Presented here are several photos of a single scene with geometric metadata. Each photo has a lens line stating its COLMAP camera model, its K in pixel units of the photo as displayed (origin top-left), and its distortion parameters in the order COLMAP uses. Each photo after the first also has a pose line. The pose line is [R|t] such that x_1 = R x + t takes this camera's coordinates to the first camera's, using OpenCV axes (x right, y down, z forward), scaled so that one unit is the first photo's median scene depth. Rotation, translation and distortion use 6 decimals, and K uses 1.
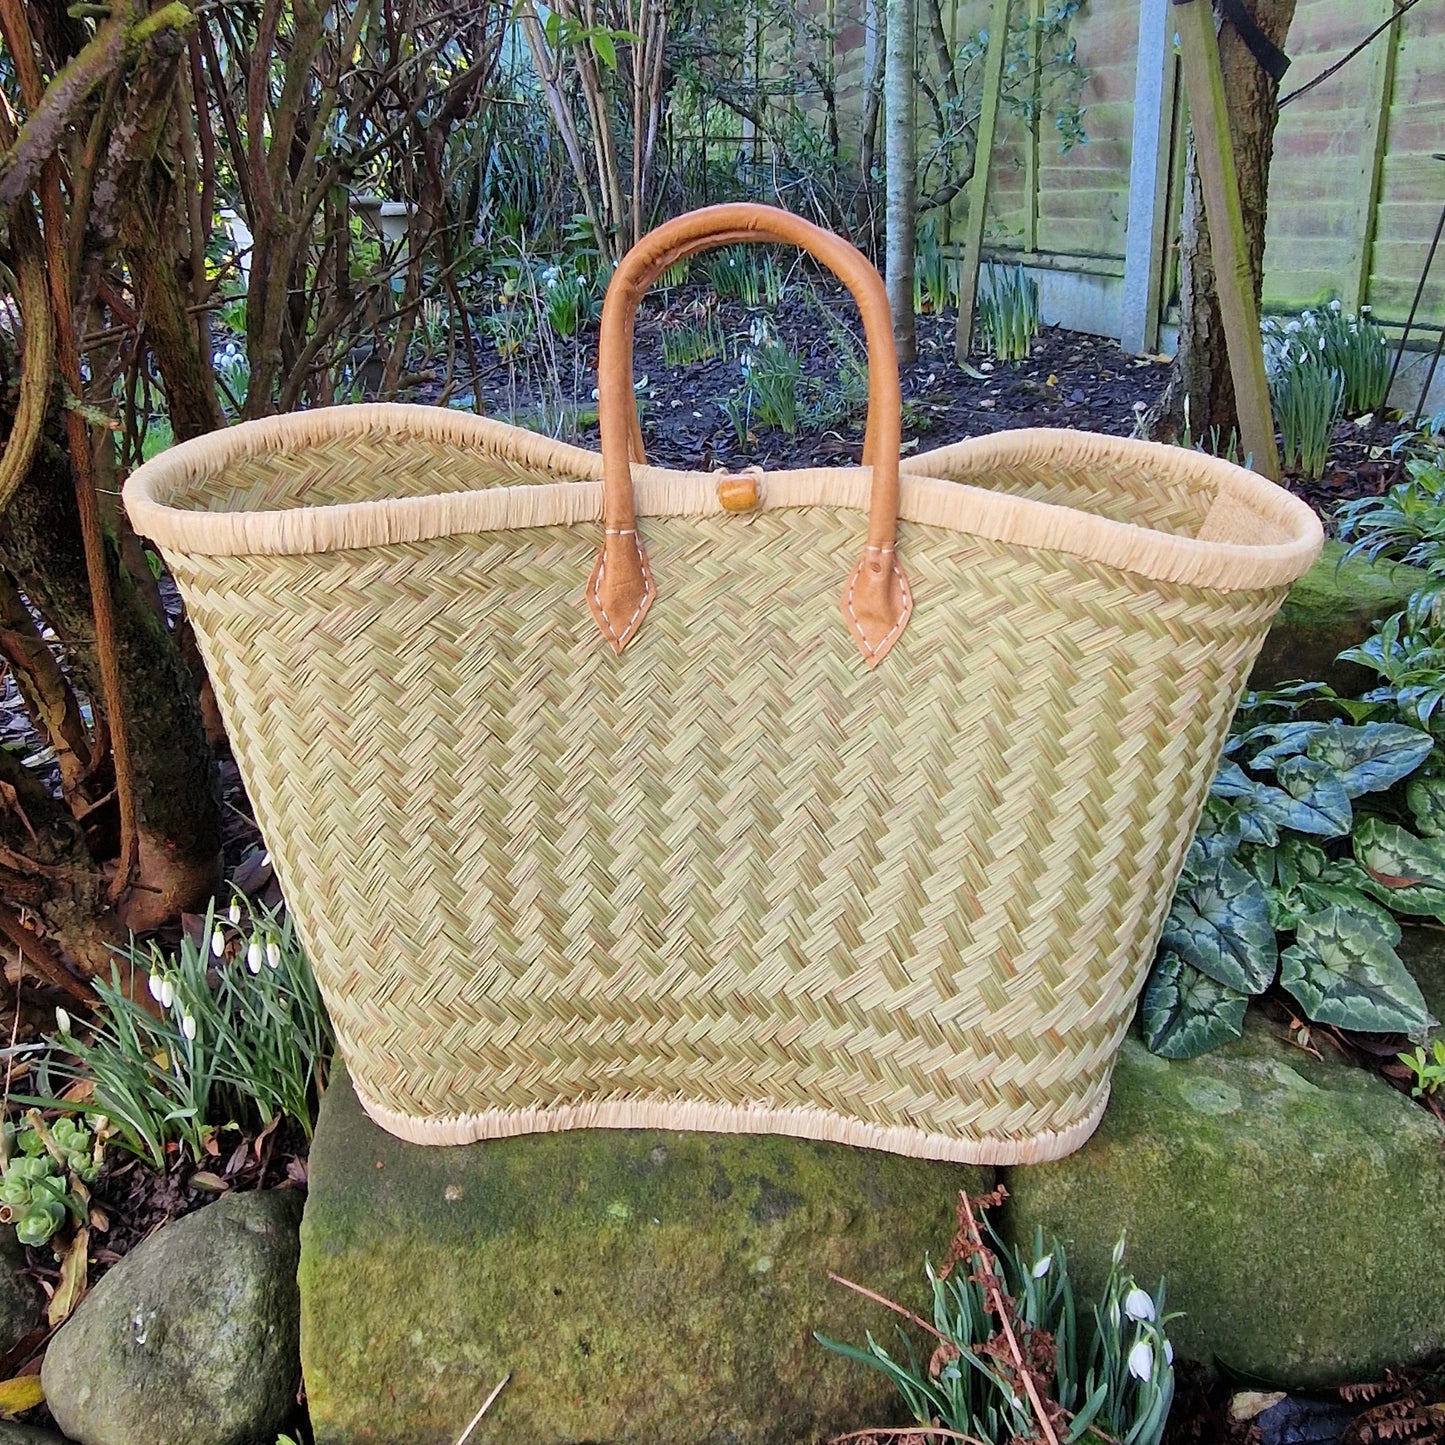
lens RADIAL K [[1315.6, 0, 697.8], [0, 1315.6, 644.1], [0, 0, 1]] dist [0.005220, -0.000834]
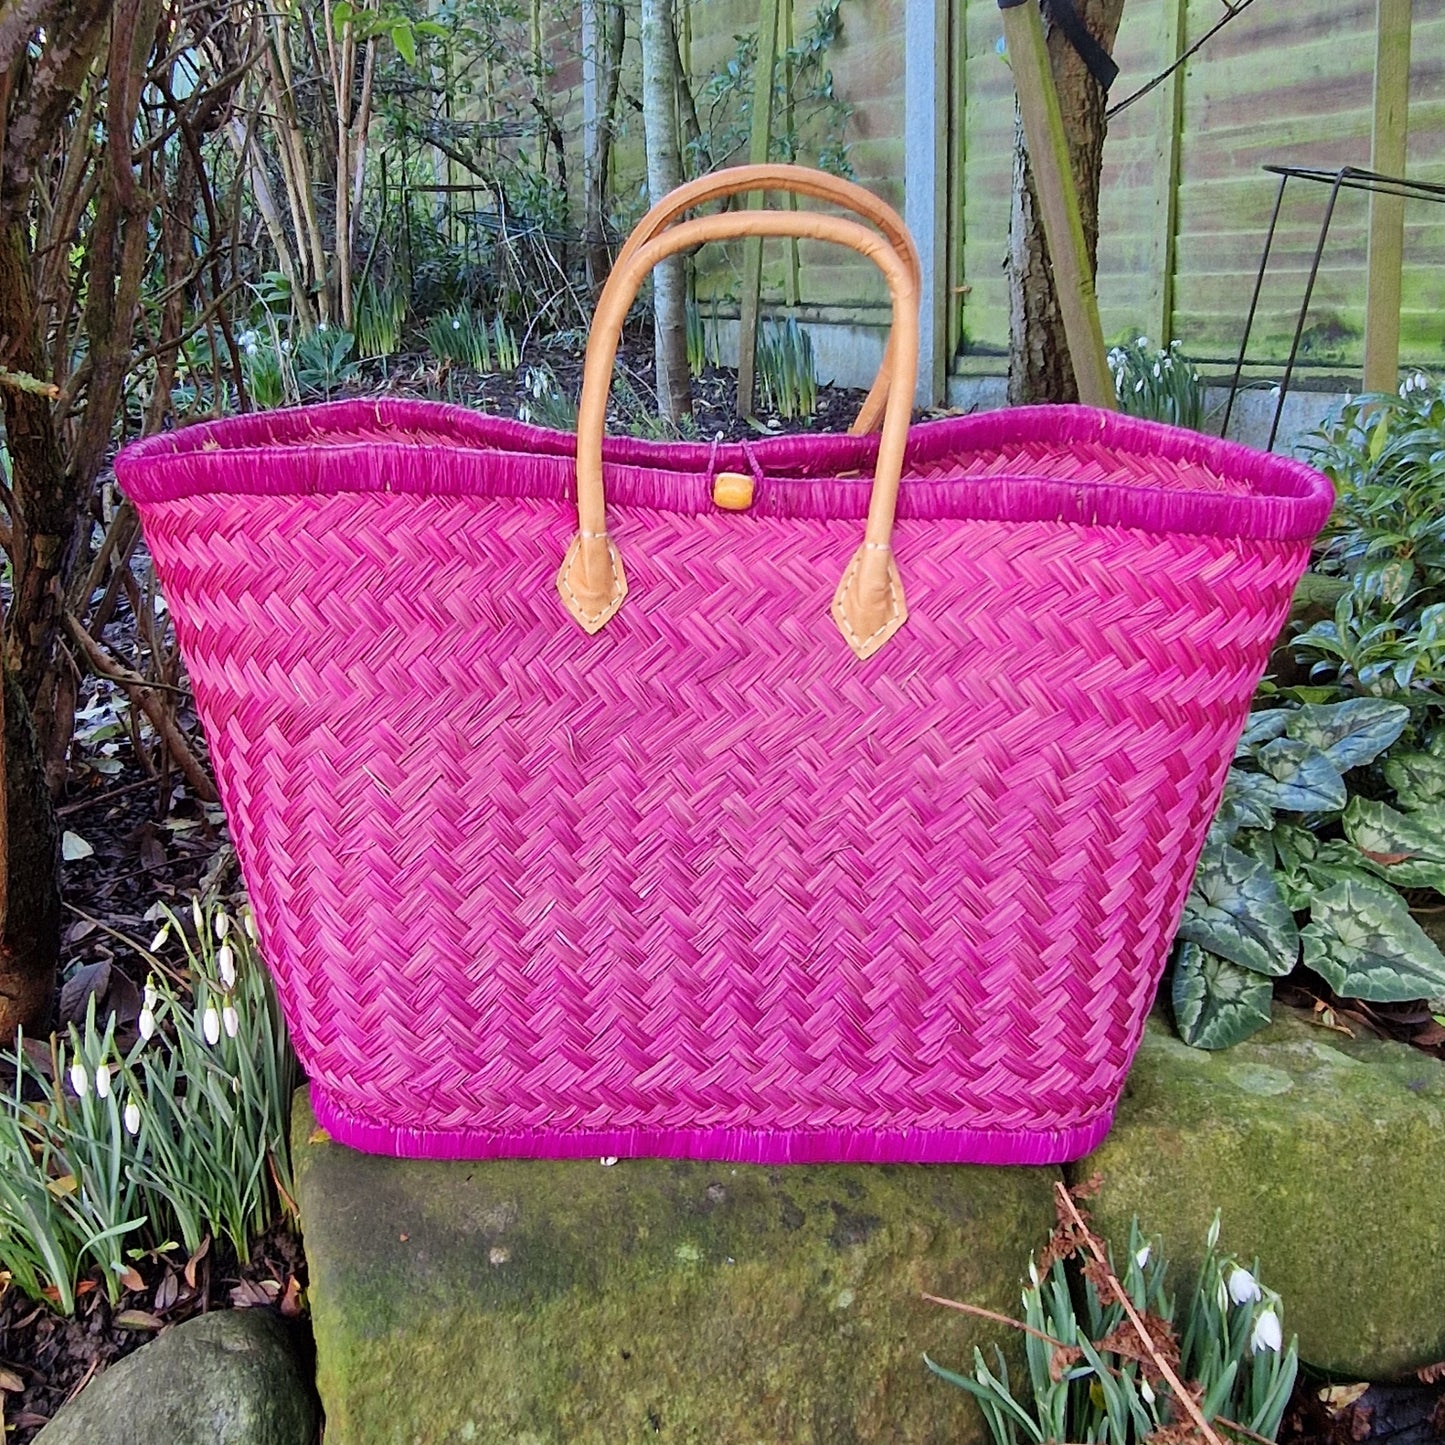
lens RADIAL K [[1528.8, 0, 698.3], [0, 1528.8, 668.7], [0, 0, 1]] dist [-0.005533, 0.021009]
pose [[0.984273, -0.058182, 0.166796, -0.159219], [0.067850, 0.996294, -0.052857, 0.073559], [-0.163102, 0.063343, 0.984574, -0.030038]]
